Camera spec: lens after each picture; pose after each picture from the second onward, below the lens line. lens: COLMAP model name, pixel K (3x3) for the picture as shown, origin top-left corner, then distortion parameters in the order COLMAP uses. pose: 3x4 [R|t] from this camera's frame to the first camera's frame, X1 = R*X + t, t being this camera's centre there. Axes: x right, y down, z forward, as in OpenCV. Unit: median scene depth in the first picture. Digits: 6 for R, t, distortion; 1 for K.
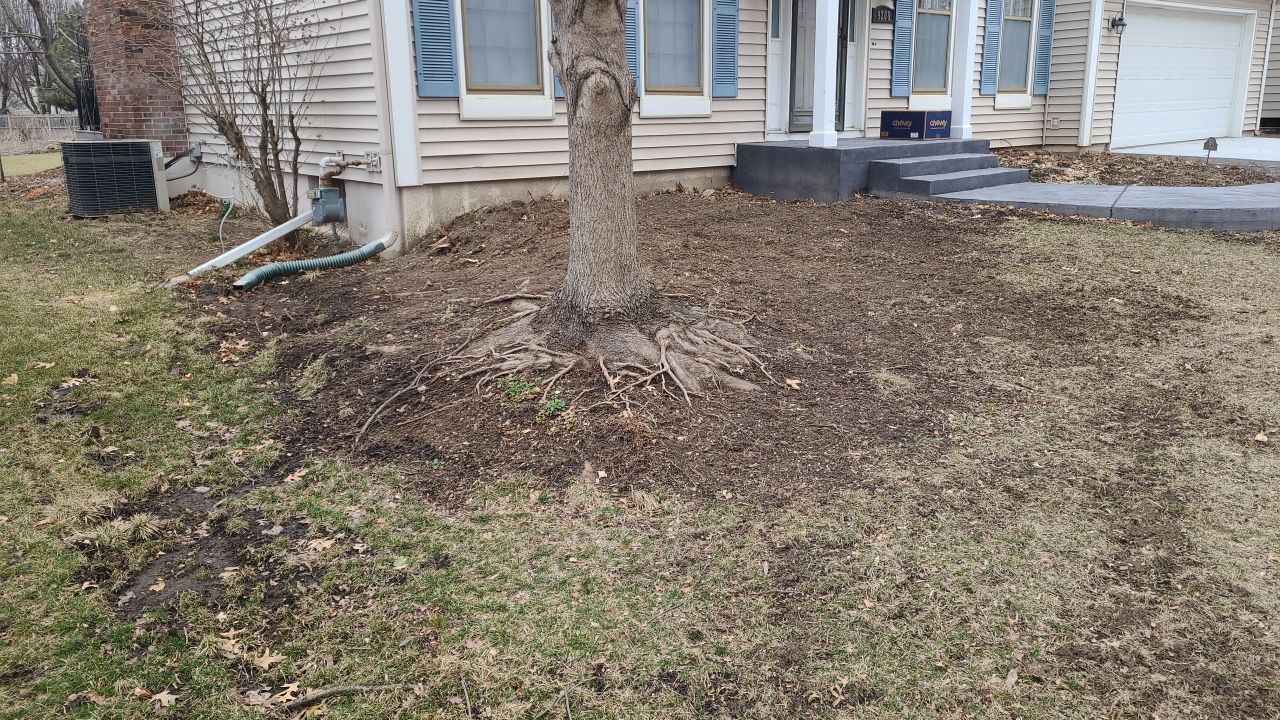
lens RADIAL K [[960.2, 0, 638.0], [0, 960.2, 321.3], [0, 0, 1]] dist [0.053344, -0.006990]
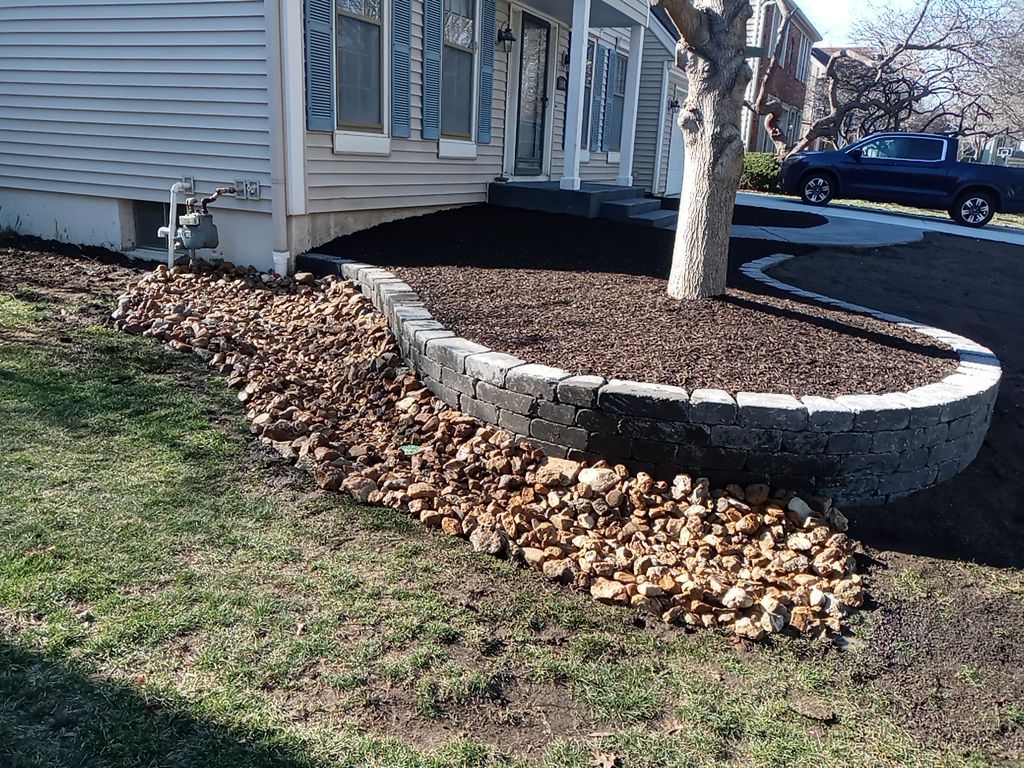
lens RADIAL K [[805.8, 0, 512.0], [0, 805.8, 384.0], [0, 0, 1]] dist [0.046291, -0.131911]
pose [[0.894276, -0.067977, 0.442323, -0.397016], [0.036062, 0.996128, 0.080179, -0.015837], [-0.446060, -0.055751, 0.893265, 0.080164]]
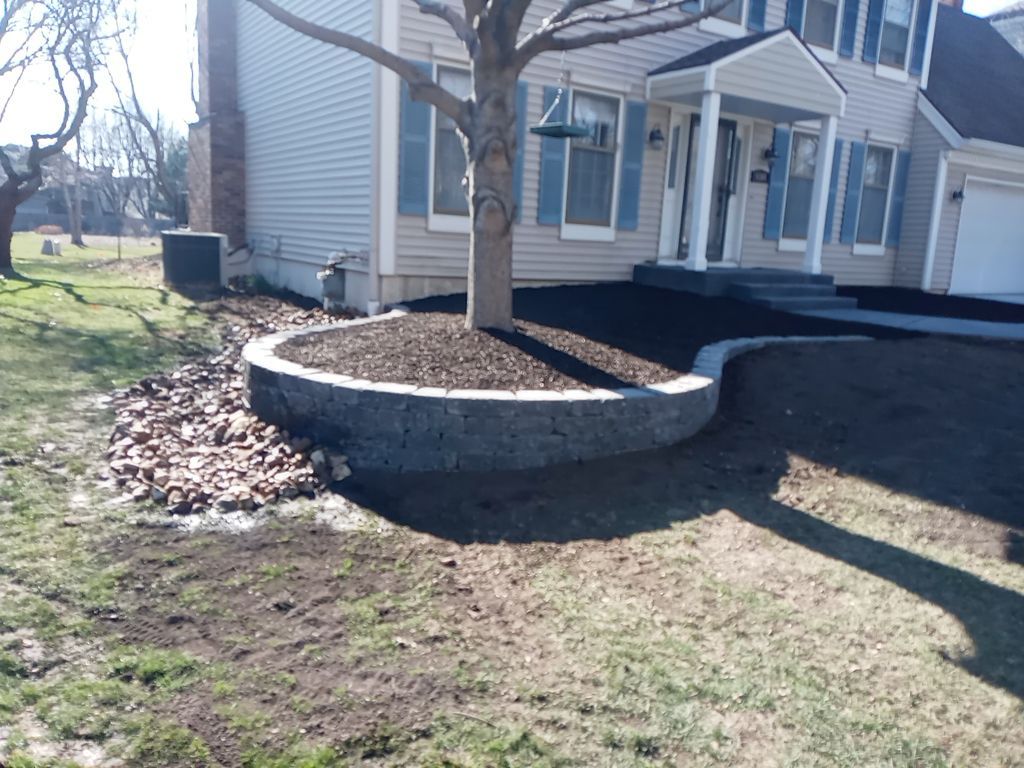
lens RADIAL K [[792.6, 0, 512.0], [0, 792.6, 384.0], [0, 0, 1]] dist [0.083332, -0.133973]
pose [[0.990888, 0.084825, -0.104617, 0.075882], [-0.088886, 0.995434, -0.034777, 0.041209], [0.101189, 0.043759, 0.993904, -0.132436]]
